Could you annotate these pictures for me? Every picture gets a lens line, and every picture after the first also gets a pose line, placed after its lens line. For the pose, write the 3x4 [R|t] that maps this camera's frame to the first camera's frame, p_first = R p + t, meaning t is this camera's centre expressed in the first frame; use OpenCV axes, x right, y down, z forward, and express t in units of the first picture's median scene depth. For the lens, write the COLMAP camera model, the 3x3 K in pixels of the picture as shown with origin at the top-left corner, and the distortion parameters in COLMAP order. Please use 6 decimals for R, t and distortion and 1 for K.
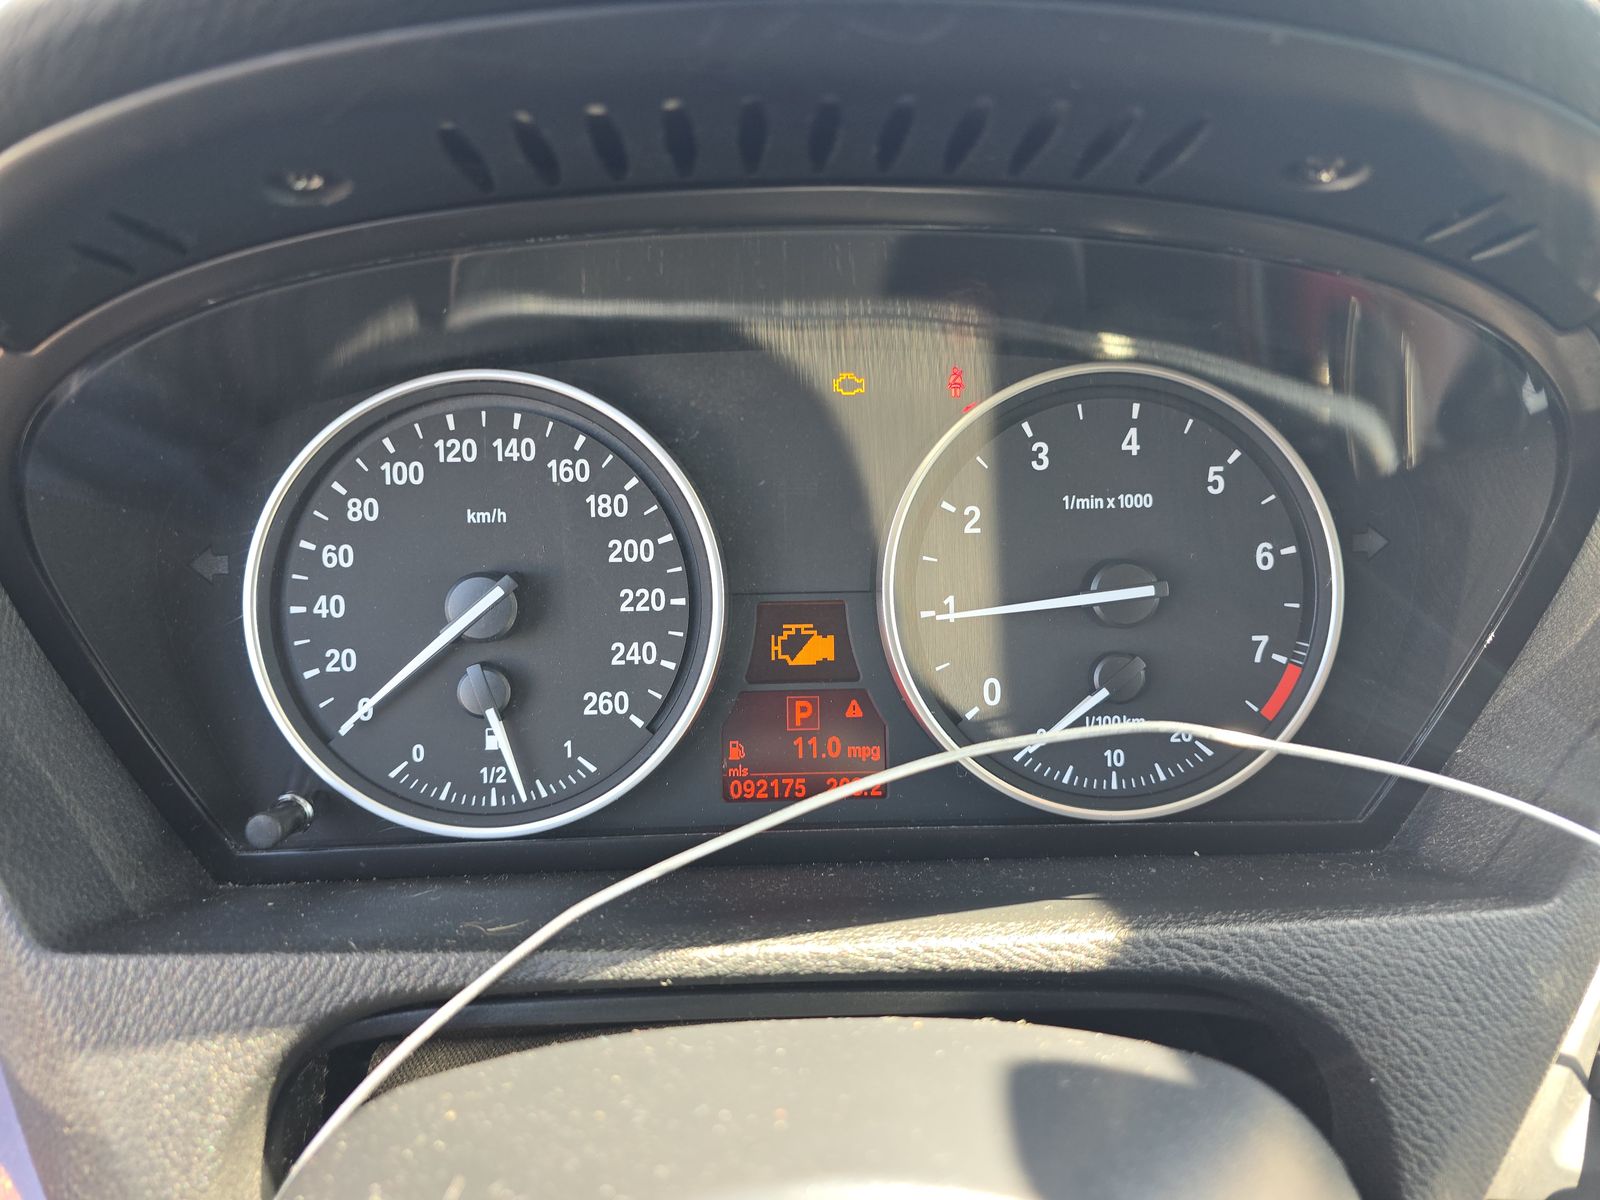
lens RADIAL K [[1150.5, 0, 793.9], [0, 1150.5, 595.9], [0, 0, 1]] dist [0.058965, -0.060366]
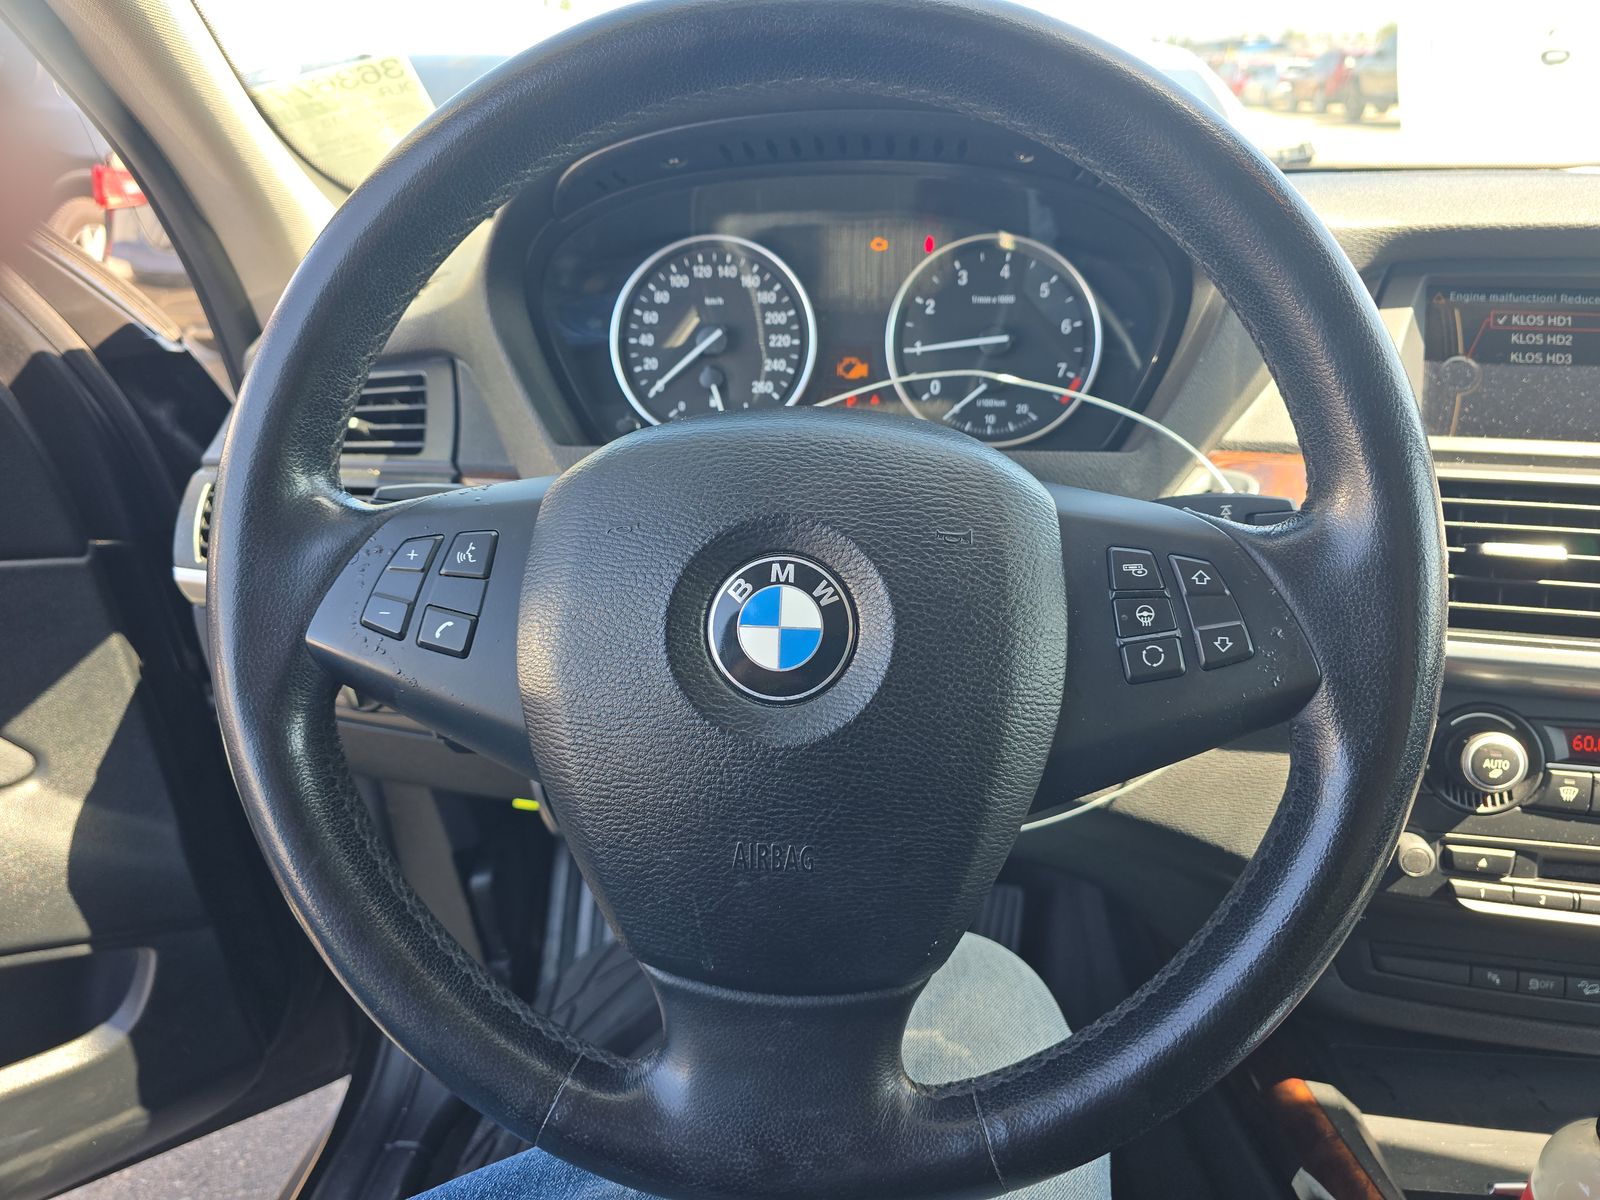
lens RADIAL K [[1150.5, 0, 782.9], [0, 1150.5, 602.6], [0, 0, 1]] dist [0.058965, -0.060366]
pose [[0.988831, 0.052003, -0.139676, 0.217092], [-0.042428, 0.996597, 0.070676, 0.355884], [0.142876, -0.063960, 0.987672, -1.265509]]
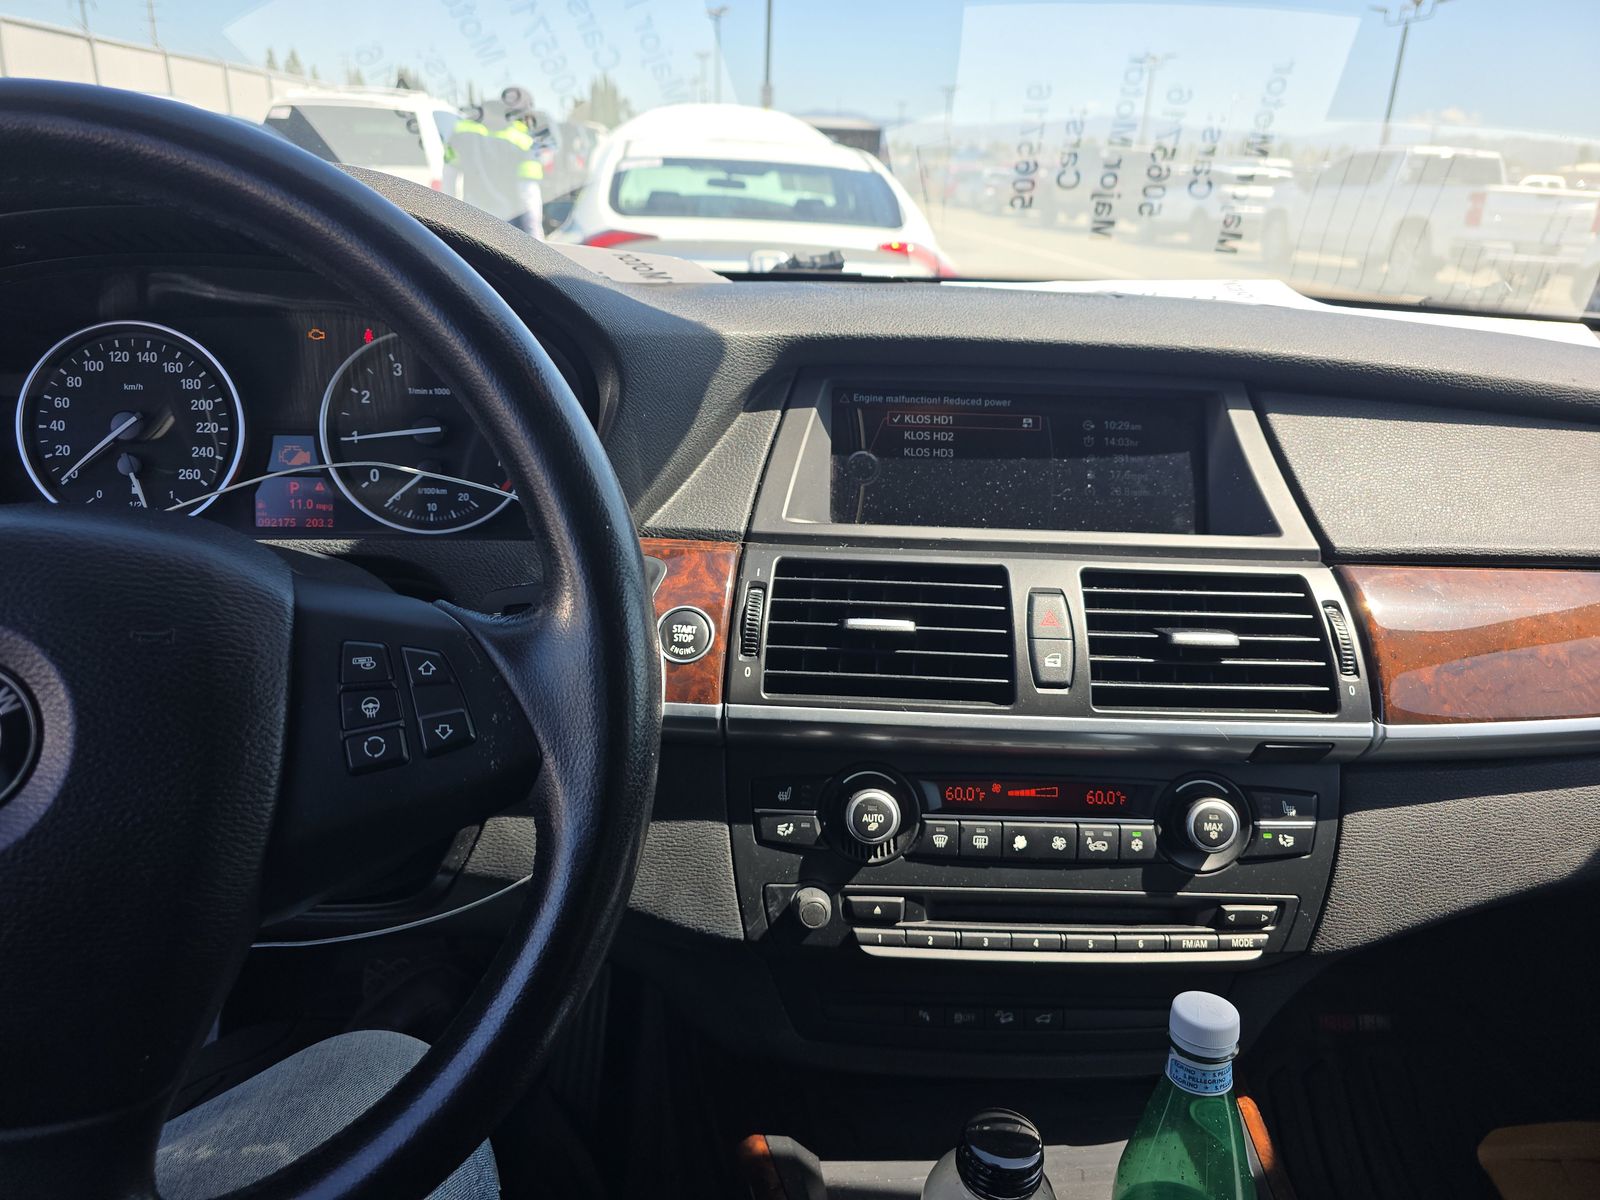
lens RADIAL K [[1150.5, 0, 789.0], [0, 1150.5, 597.9], [0, 0, 1]] dist [0.058965, -0.060366]
pose [[0.997260, 0.017718, 0.071823, 0.822037], [-0.017669, 0.999843, -0.001316, 0.311838], [-0.071835, 0.000043, 0.997417, -1.293415]]
